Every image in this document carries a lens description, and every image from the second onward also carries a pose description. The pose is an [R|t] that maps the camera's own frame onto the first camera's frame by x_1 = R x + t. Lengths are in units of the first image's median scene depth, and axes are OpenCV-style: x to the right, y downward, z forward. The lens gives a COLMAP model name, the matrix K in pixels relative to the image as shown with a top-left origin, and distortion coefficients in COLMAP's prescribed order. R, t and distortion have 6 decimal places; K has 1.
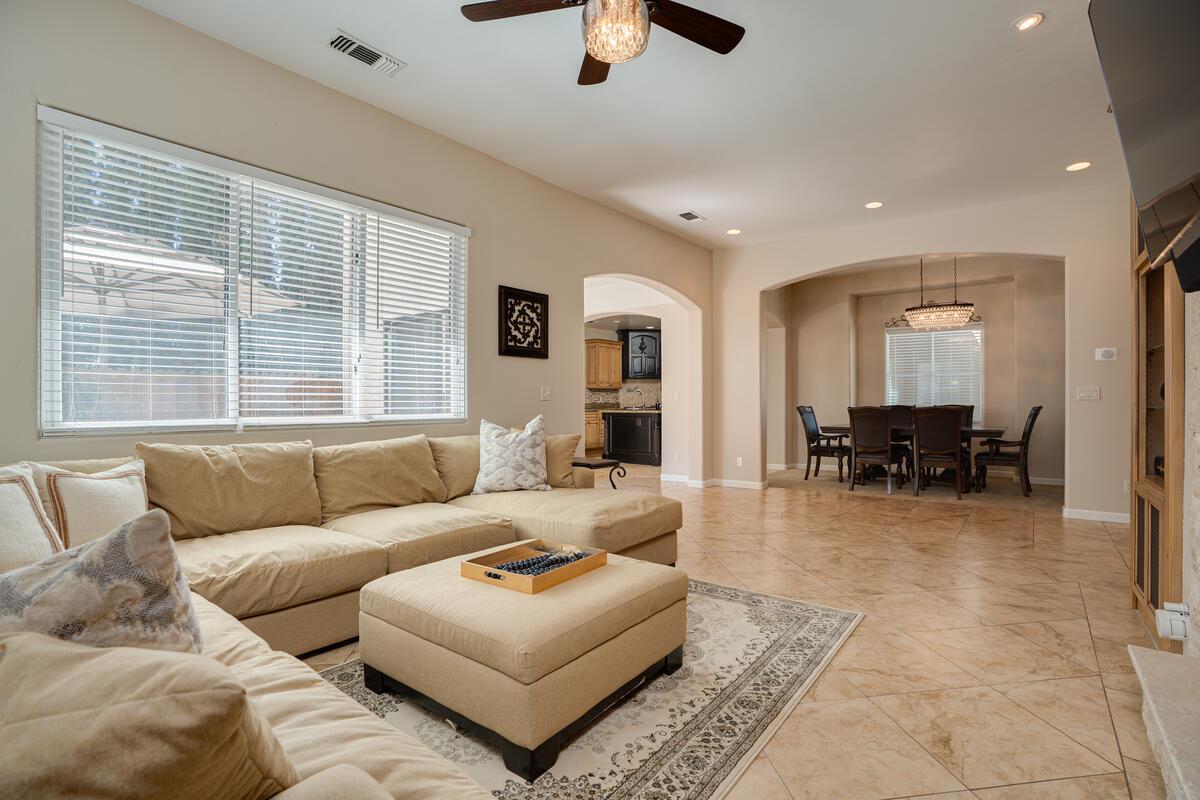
lens RADIAL K [[582.0, 0, 600.0], [0, 582.0, 400.0], [0, 0, 1]] dist [-0.073251, 0.034310]
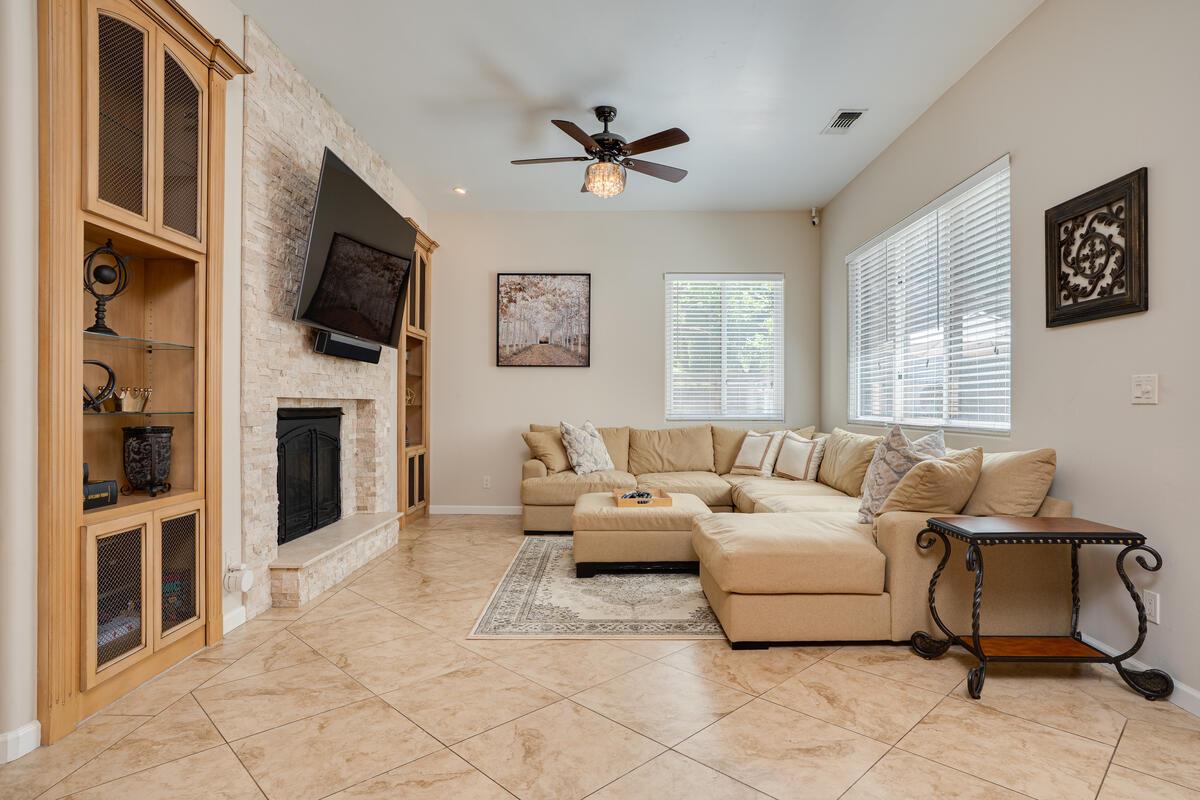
lens RADIAL K [[651.4, 0, 609.2], [0, 651.4, 404.0], [0, 0, 1]] dist [-0.051934, 0.031443]
pose [[-0.789706, -0.000702, -0.613485, 0.544837], [-0.000298, 1.000000, -0.000760, 0.000689], [0.613486, -0.000417, -0.789706, 1.158860]]
